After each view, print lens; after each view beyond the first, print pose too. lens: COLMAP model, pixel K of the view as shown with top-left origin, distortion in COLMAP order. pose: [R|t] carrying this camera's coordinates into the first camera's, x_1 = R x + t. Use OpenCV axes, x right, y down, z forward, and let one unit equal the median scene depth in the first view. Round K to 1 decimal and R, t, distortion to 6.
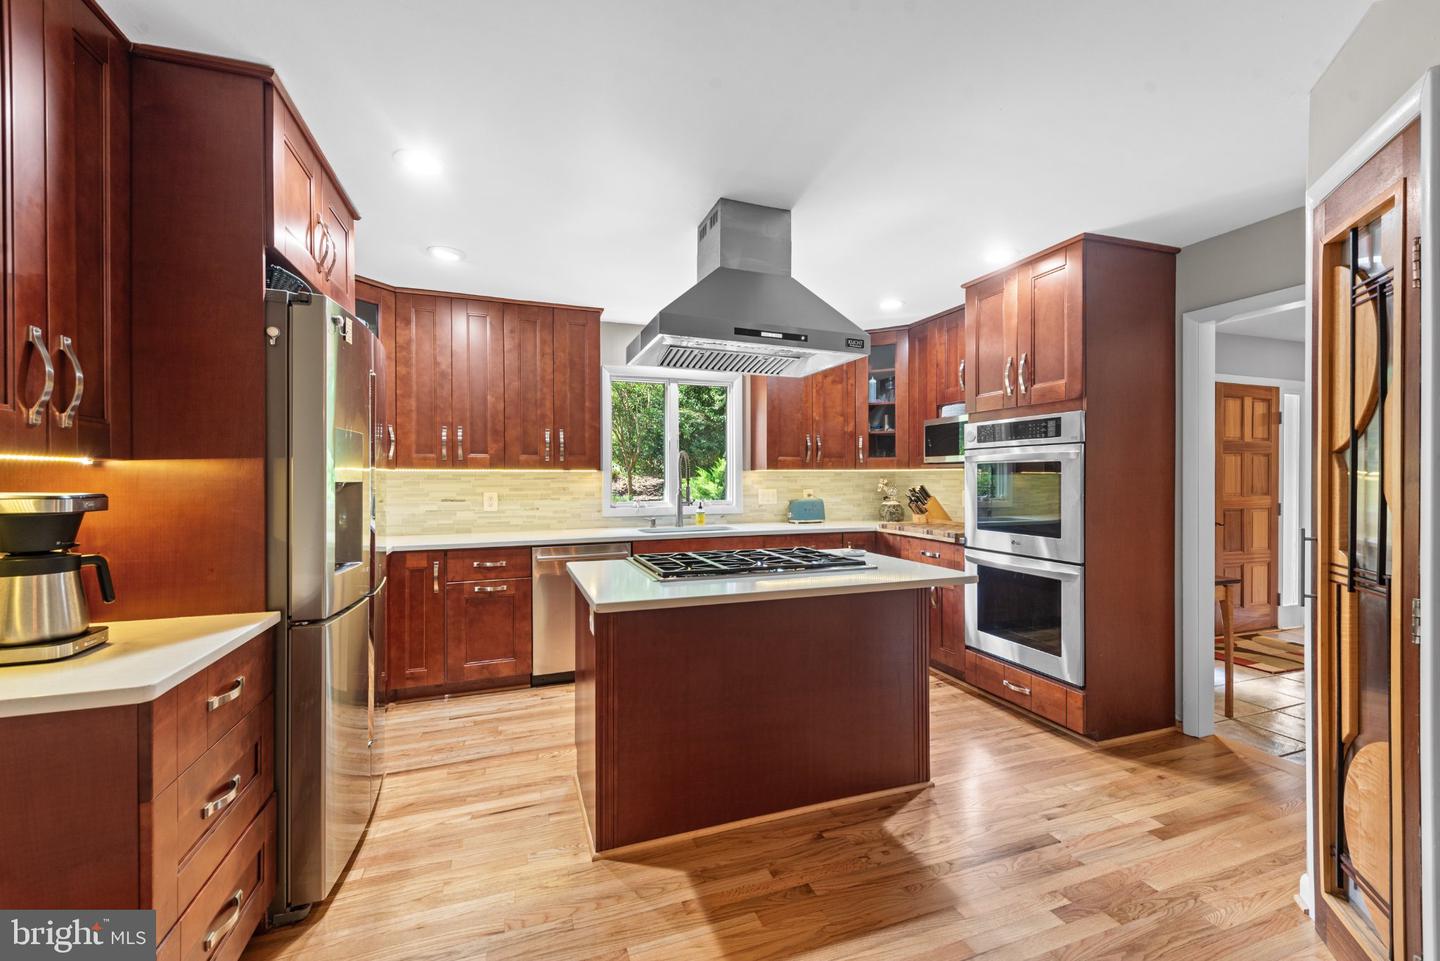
lens RADIAL K [[589.3, 0, 715.1], [0, 589.3, 479.7], [0, 0, 1]] dist [-0.000340, -0.000212]
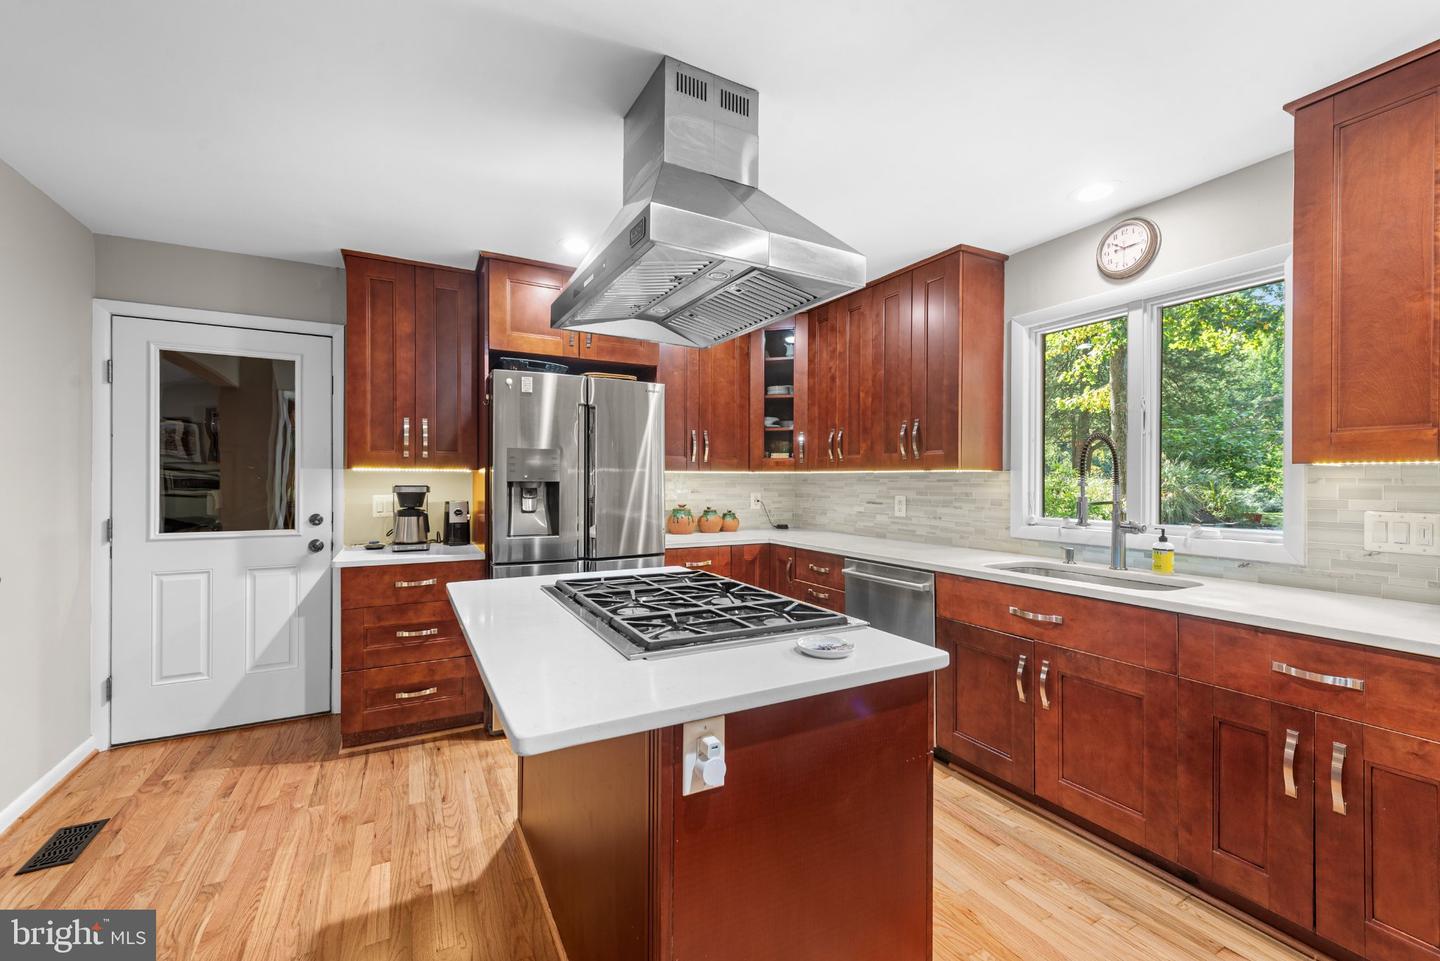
lens RADIAL K [[589.3, 0, 719.3], [0, 589.3, 476.0], [0, 0, 1]] dist [-0.000340, -0.000212]
pose [[0.150362, -0.001765, -0.988629, 0.479772], [-0.005744, 0.999980, -0.002658, -0.004855], [0.988614, 0.006078, 0.150349, 0.607284]]
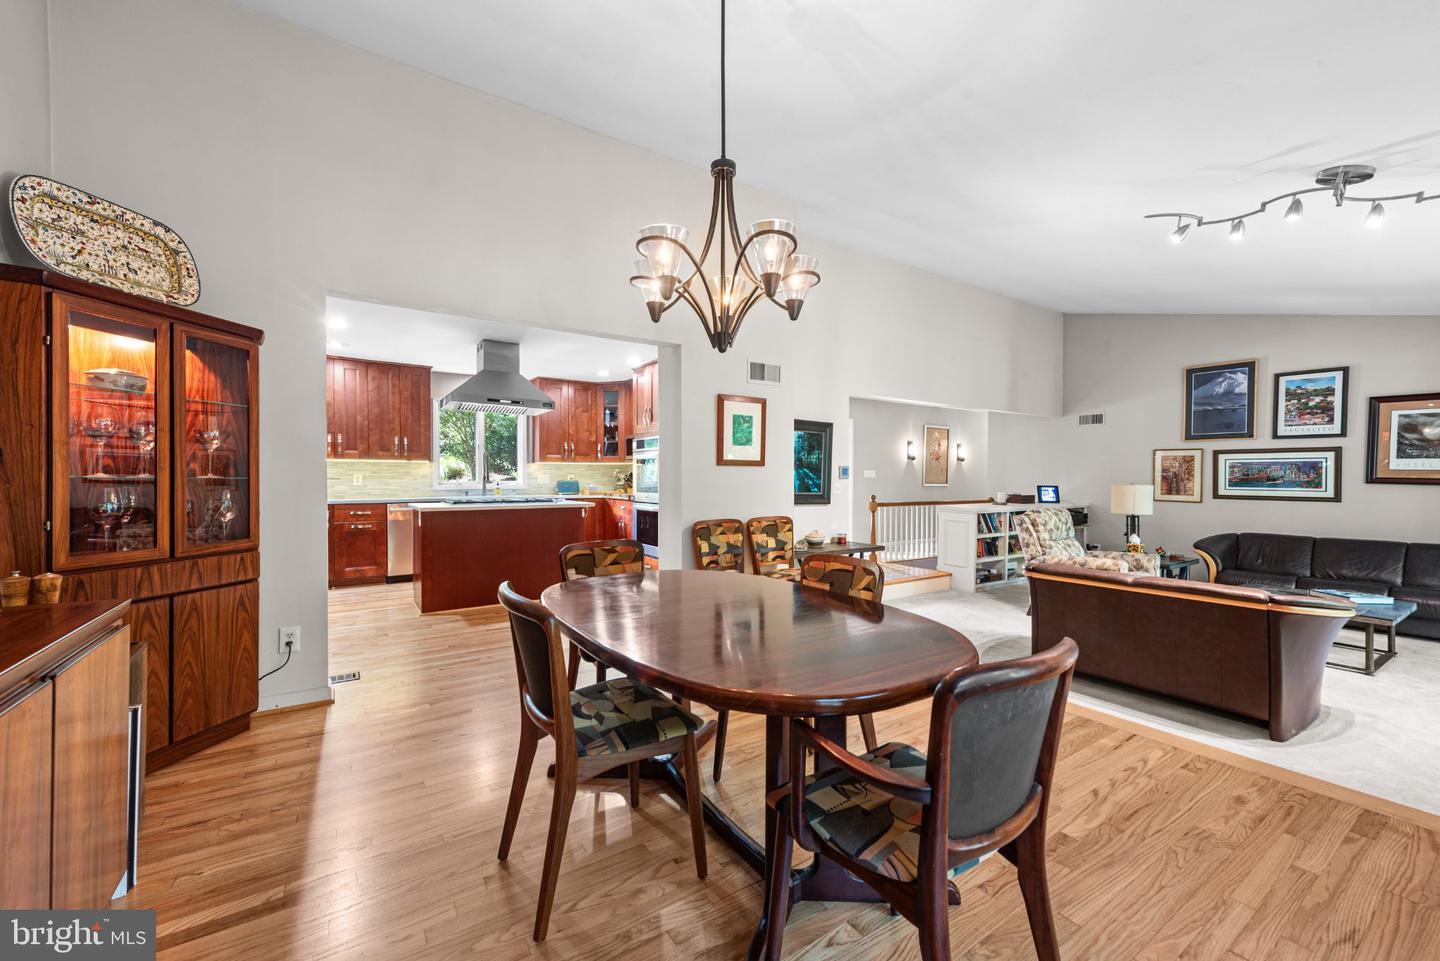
lens RADIAL K [[577.3, 0, 727.8], [0, 577.3, 482.0], [0, 0, 1]] dist [-0.002999, -0.000149]
pose [[0.967518, 0.001784, 0.252797, 0.215882], [-0.002907, 0.999988, 0.004068, 0.034966], [-0.252786, -0.004670, 0.967511, -0.834643]]
